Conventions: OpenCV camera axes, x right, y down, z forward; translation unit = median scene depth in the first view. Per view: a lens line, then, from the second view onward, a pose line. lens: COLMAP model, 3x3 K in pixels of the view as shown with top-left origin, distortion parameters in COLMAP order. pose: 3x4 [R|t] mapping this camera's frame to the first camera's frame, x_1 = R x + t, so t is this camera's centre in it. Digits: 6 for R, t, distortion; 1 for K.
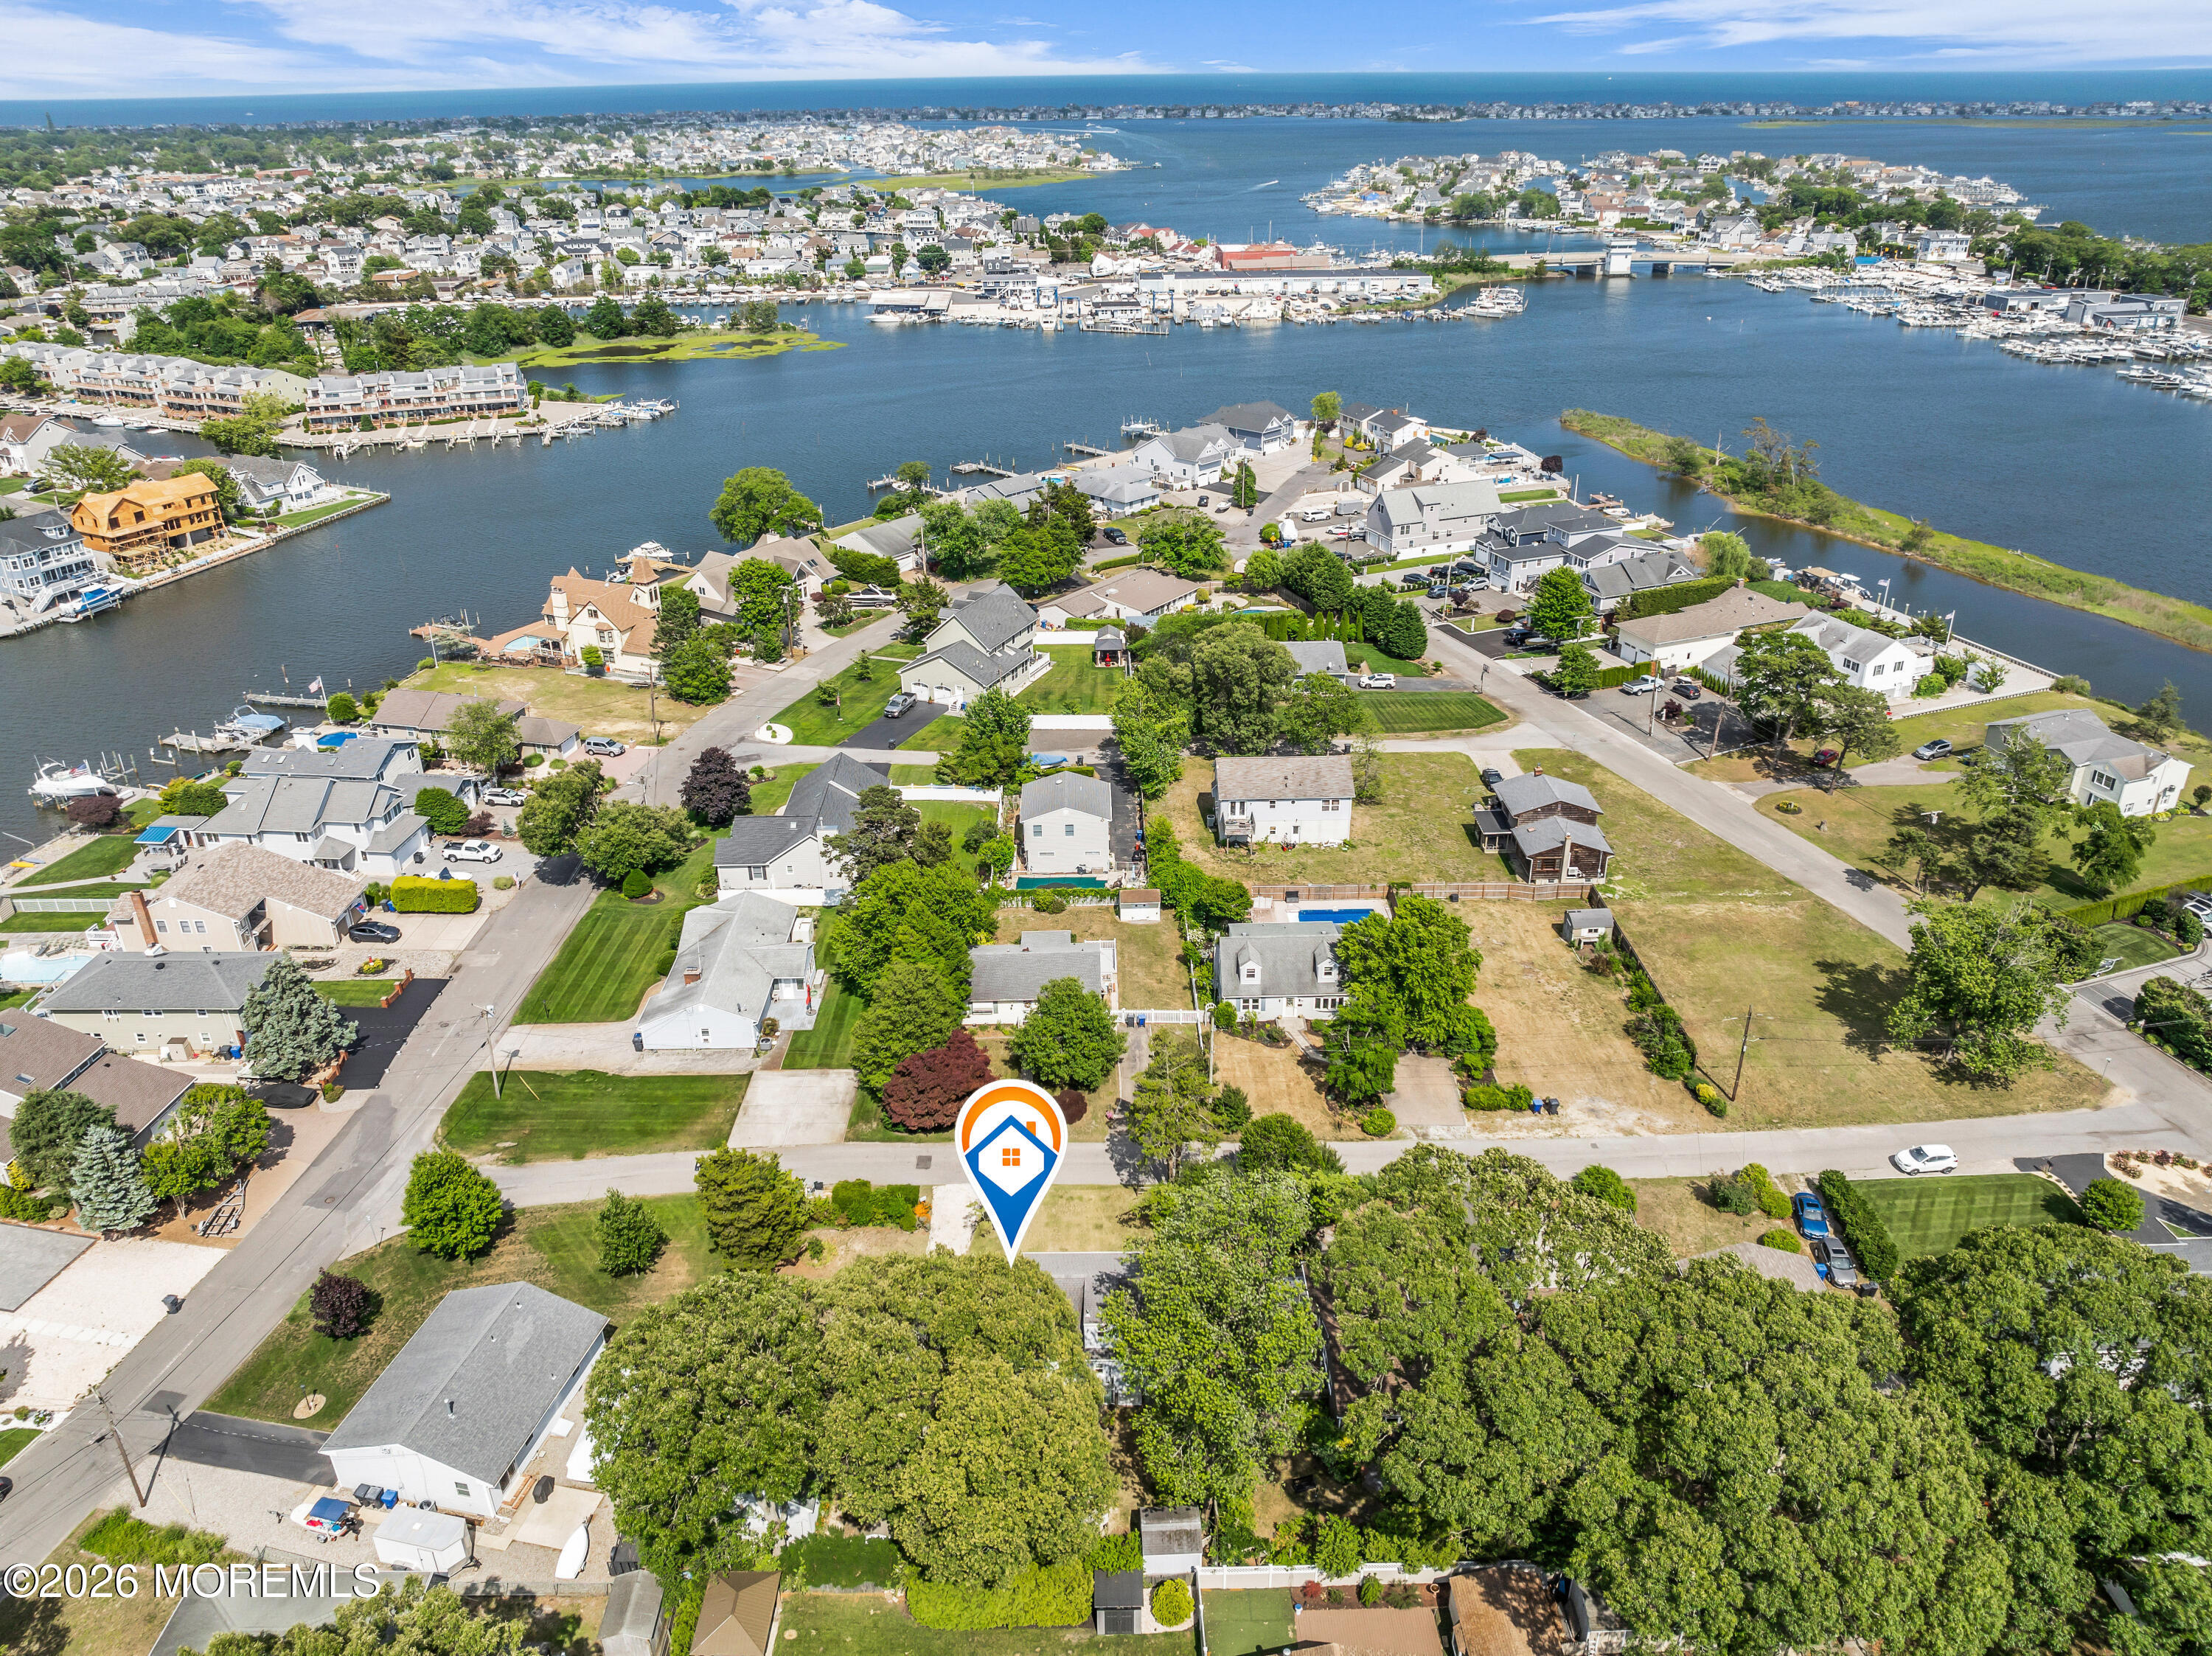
lens RADIAL K [[1544.4, 0, 1106.0], [0, 1544.4, 828.0], [0, 0, 1]] dist [-0.060183, 0.030805]
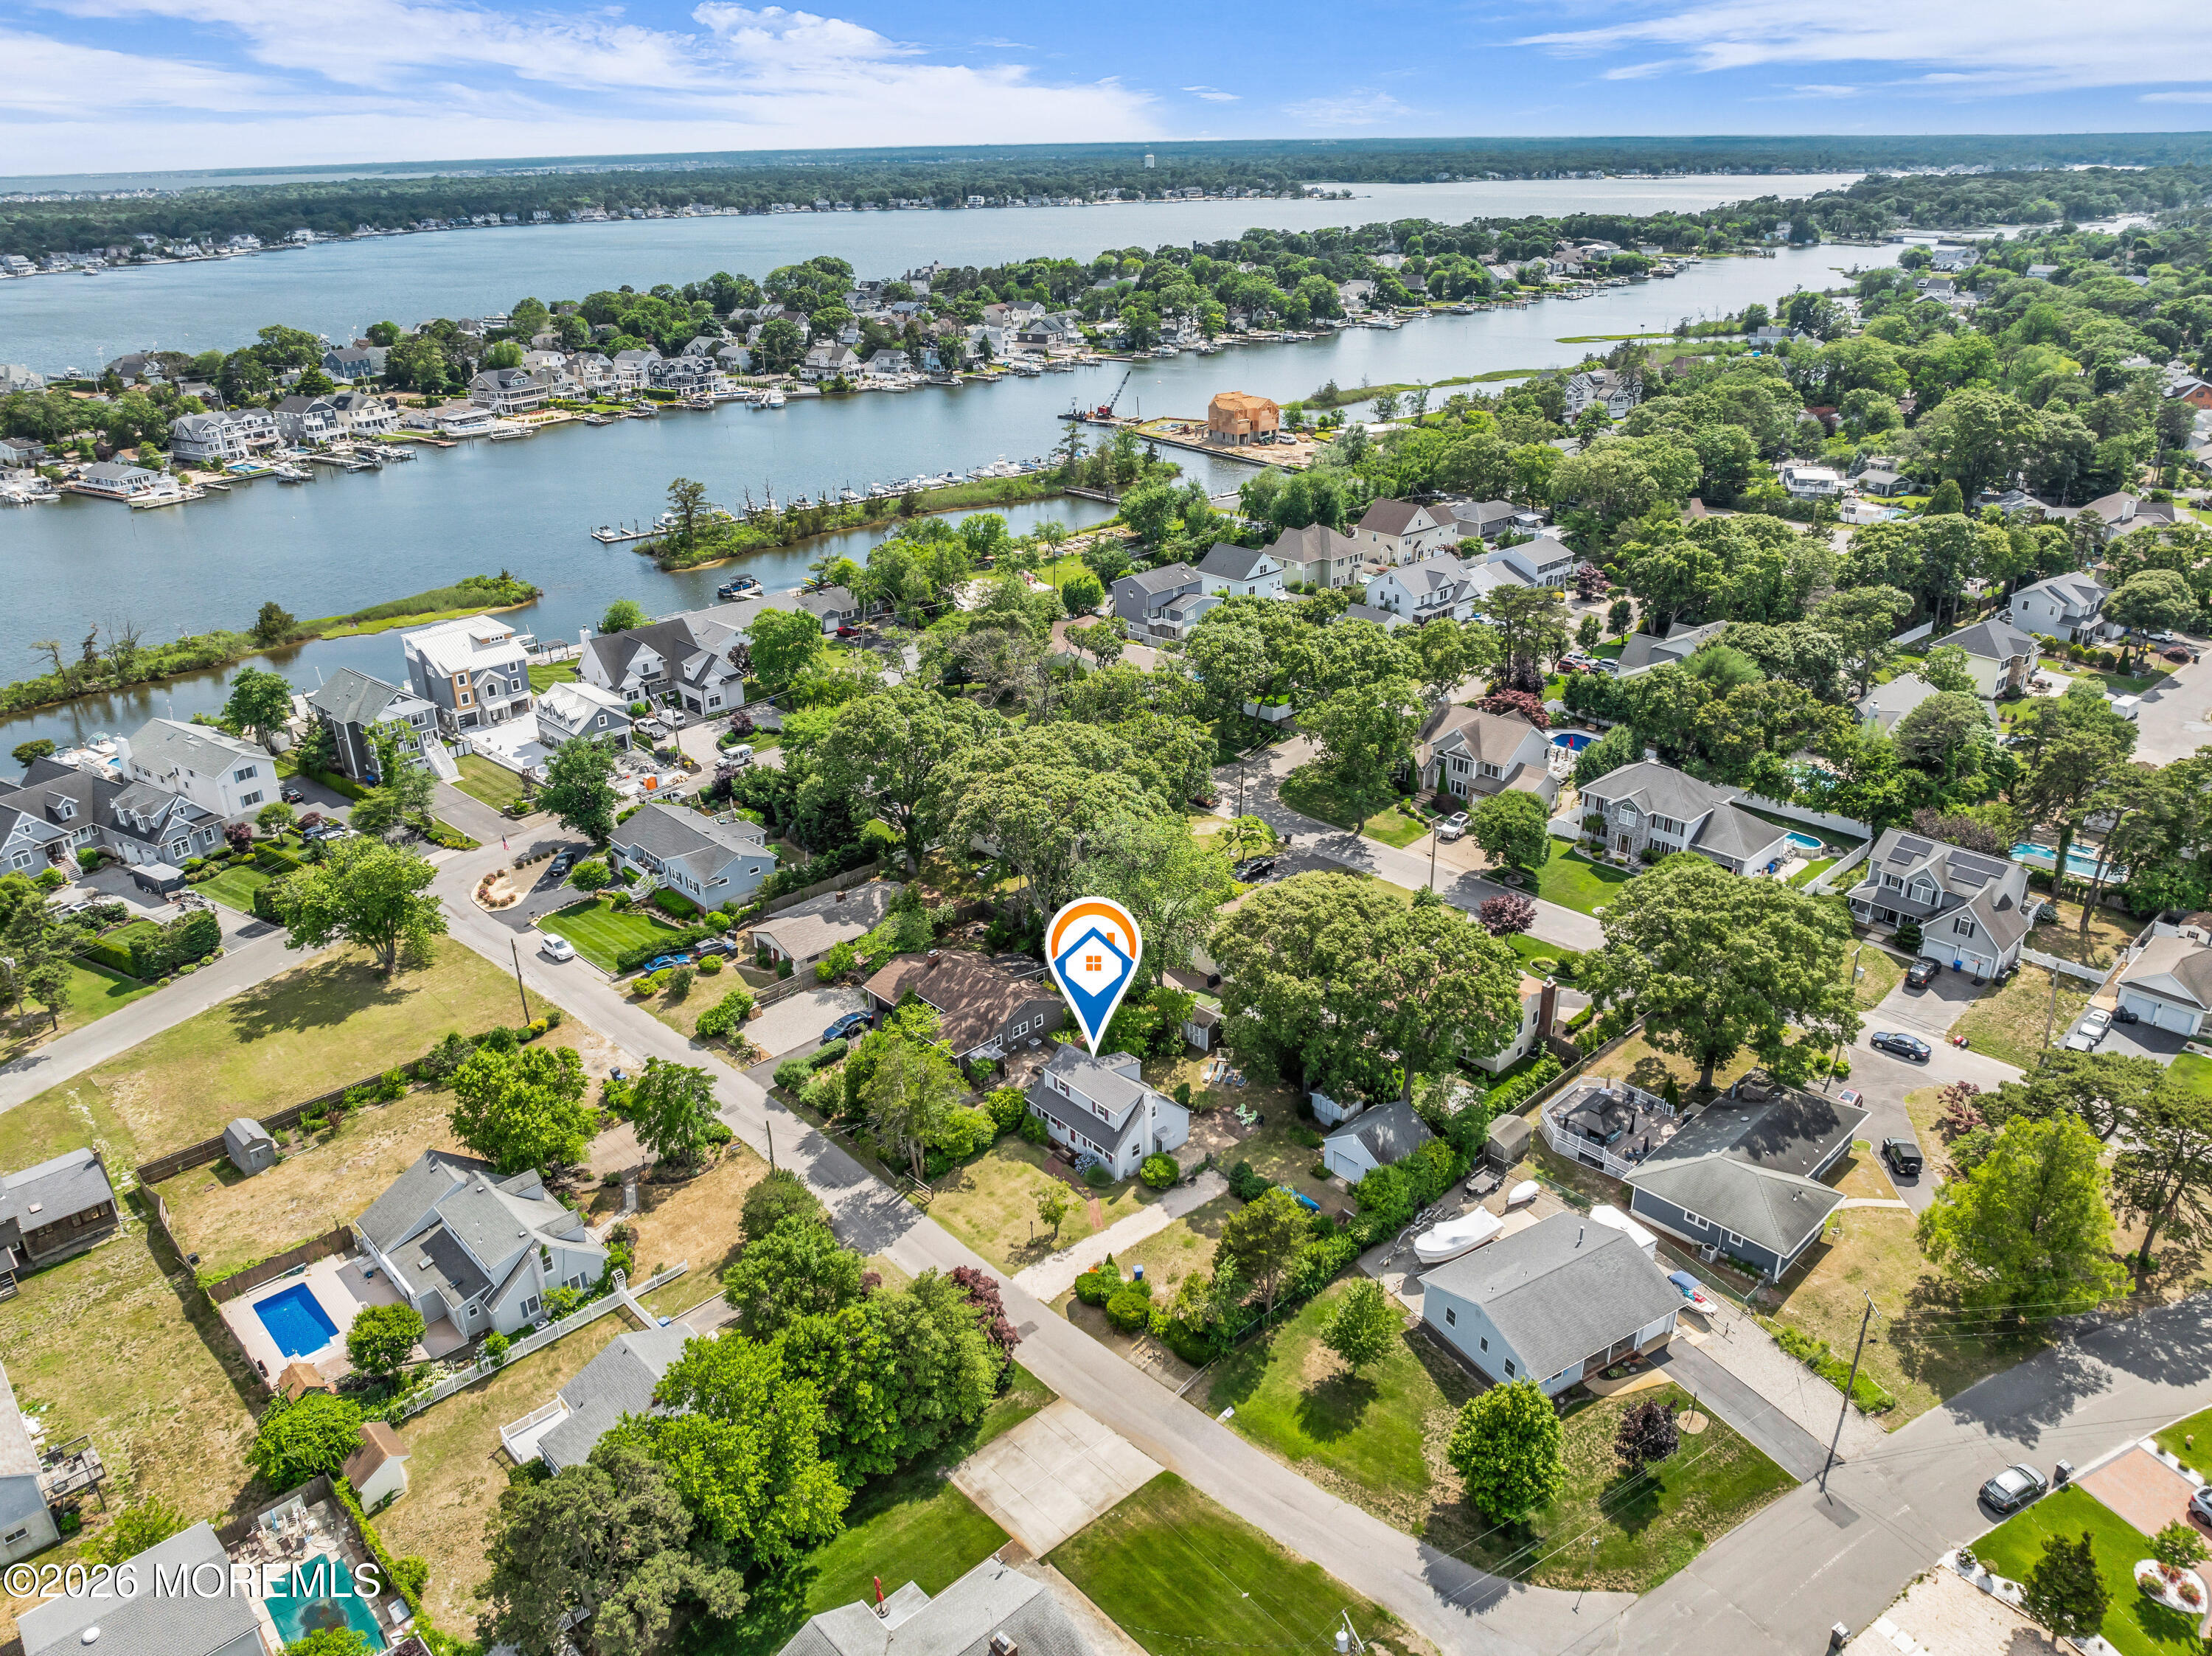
lens RADIAL K [[1544.4, 0, 1106.0], [0, 1544.4, 828.0], [0, 0, 1]] dist [-0.060183, 0.030805]
pose [[-0.674494, -0.278409, 0.683773, -0.389674], [0.348688, 0.696232, 0.627438, -0.305067], [-0.650749, 0.661627, -0.372527, 0.630321]]
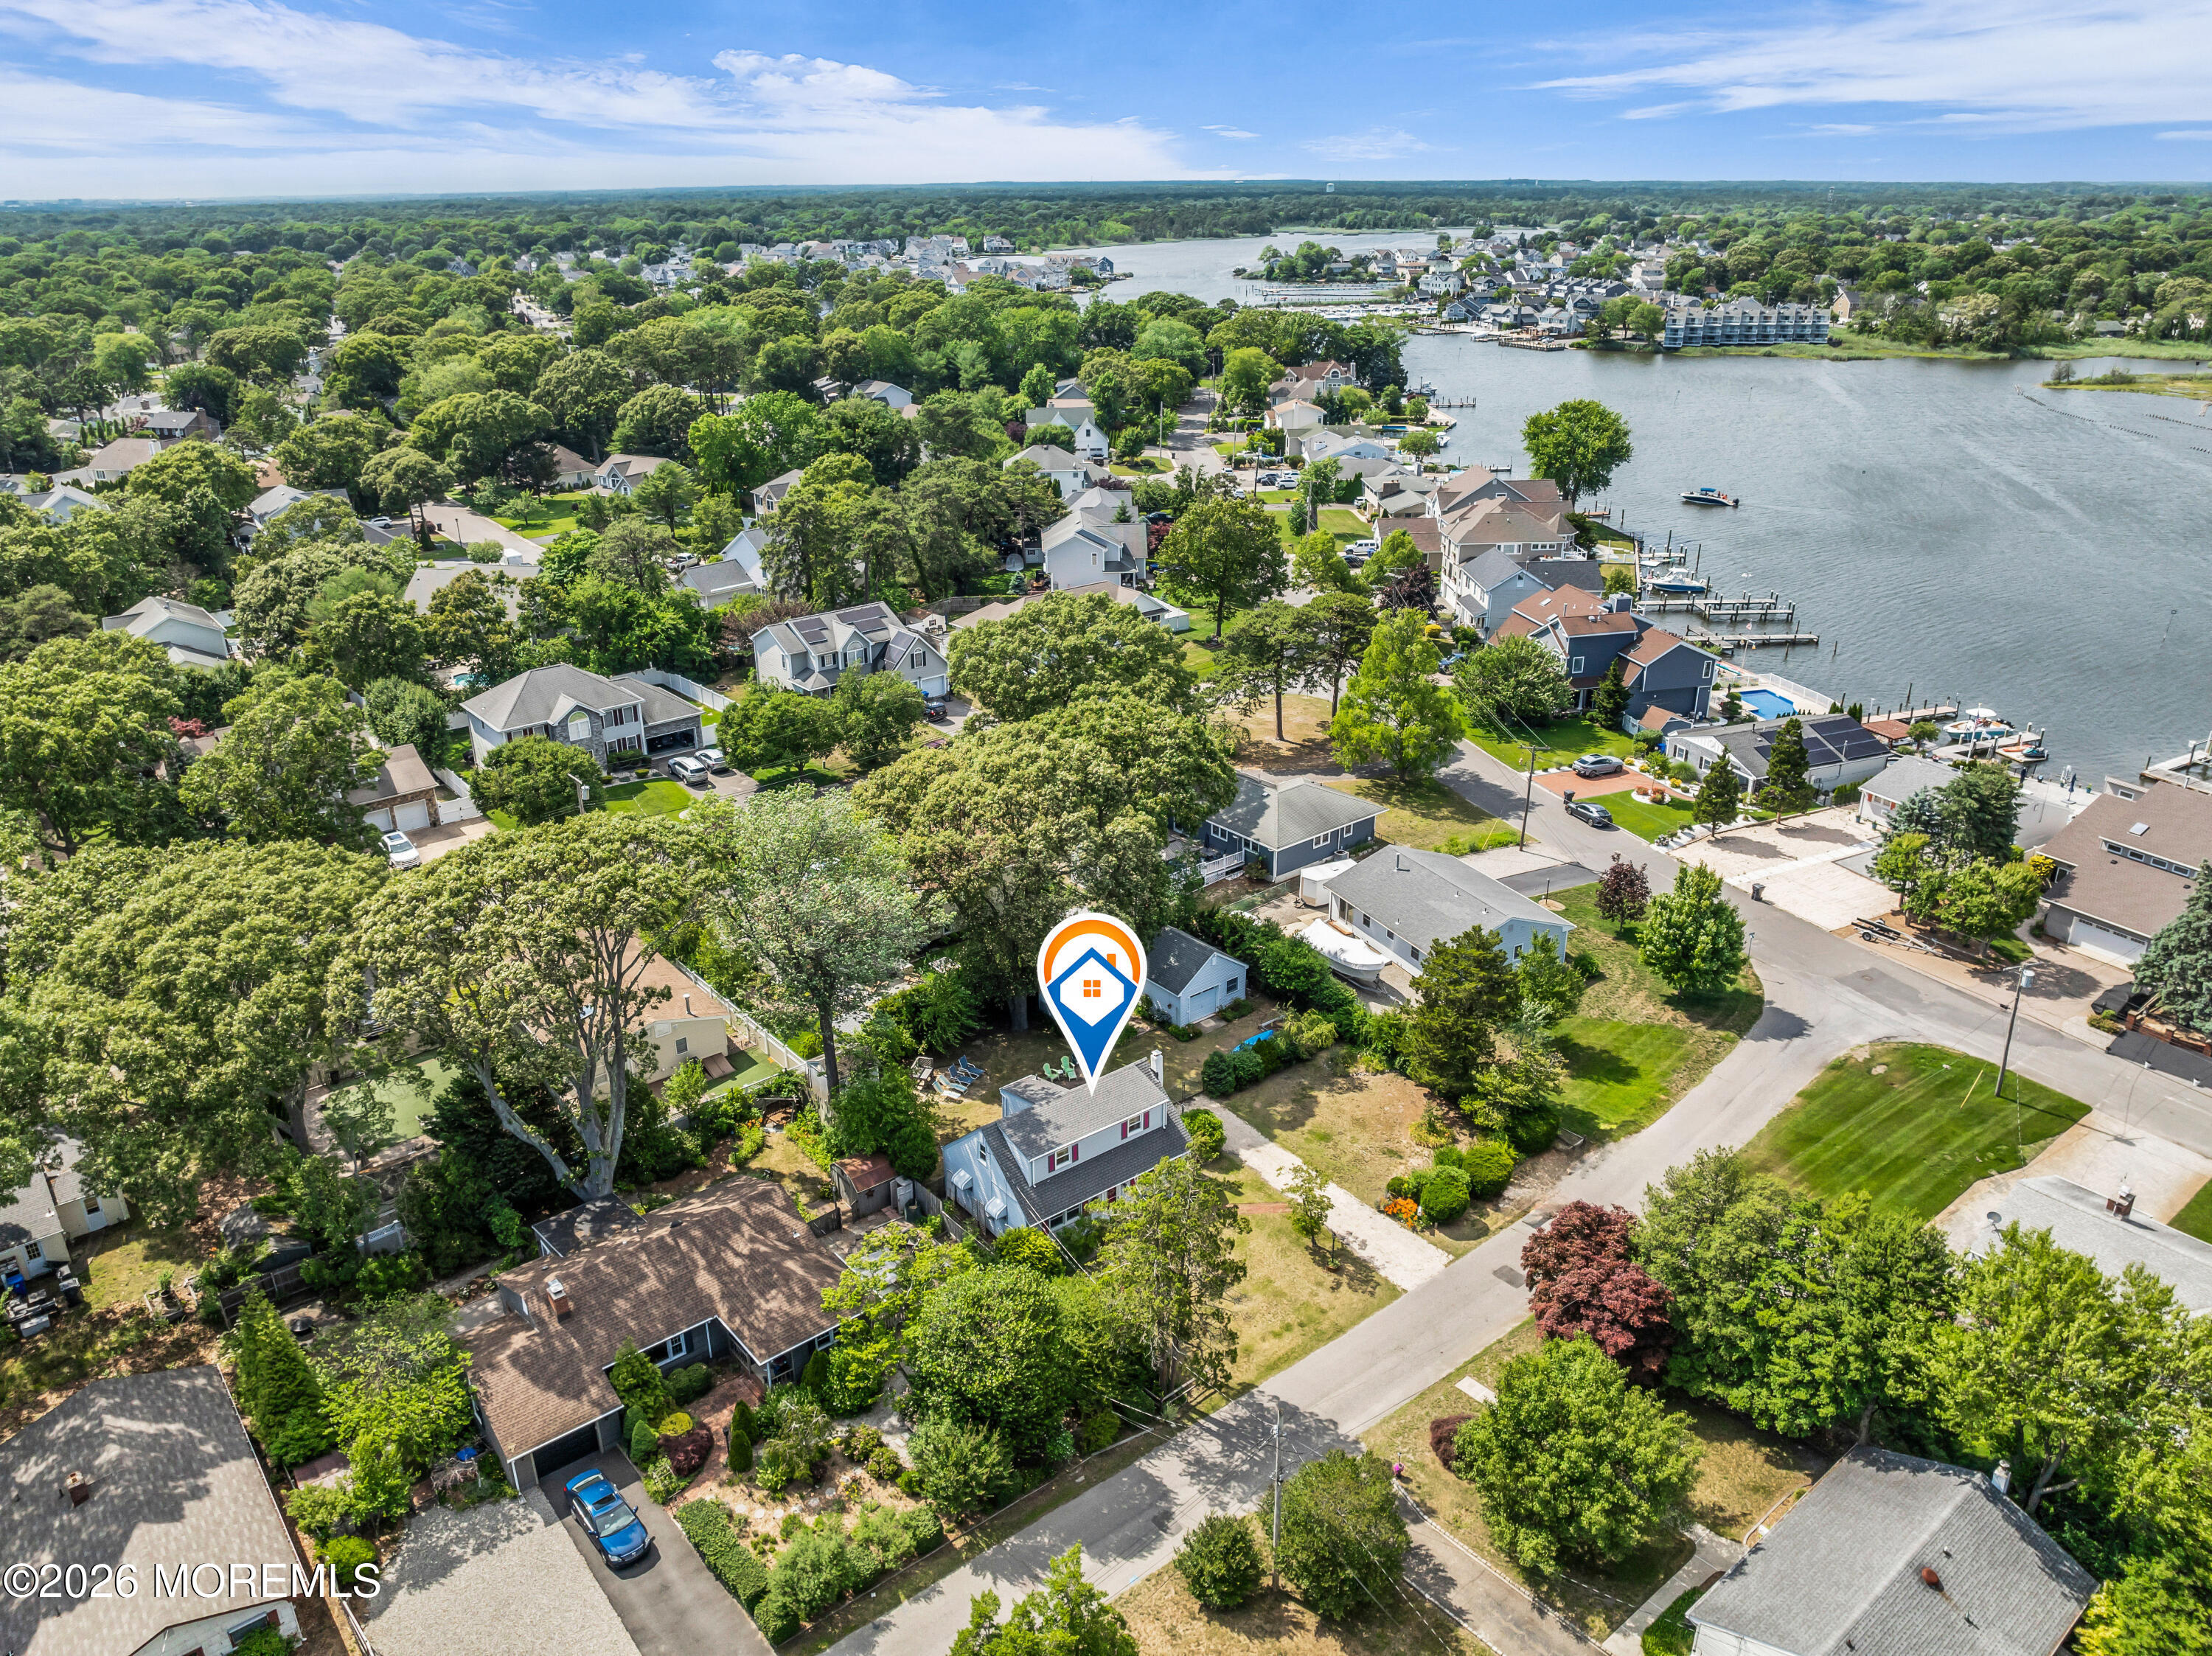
lens RADIAL K [[1544.4, 0, 1106.0], [0, 1544.4, 828.0], [0, 0, 1]] dist [-0.060183, 0.030805]
pose [[-0.780282, 0.261362, -0.568198, 0.191568], [-0.258352, 0.692667, 0.673399, -0.175283], [0.569573, 0.672237, -0.472952, 0.616148]]
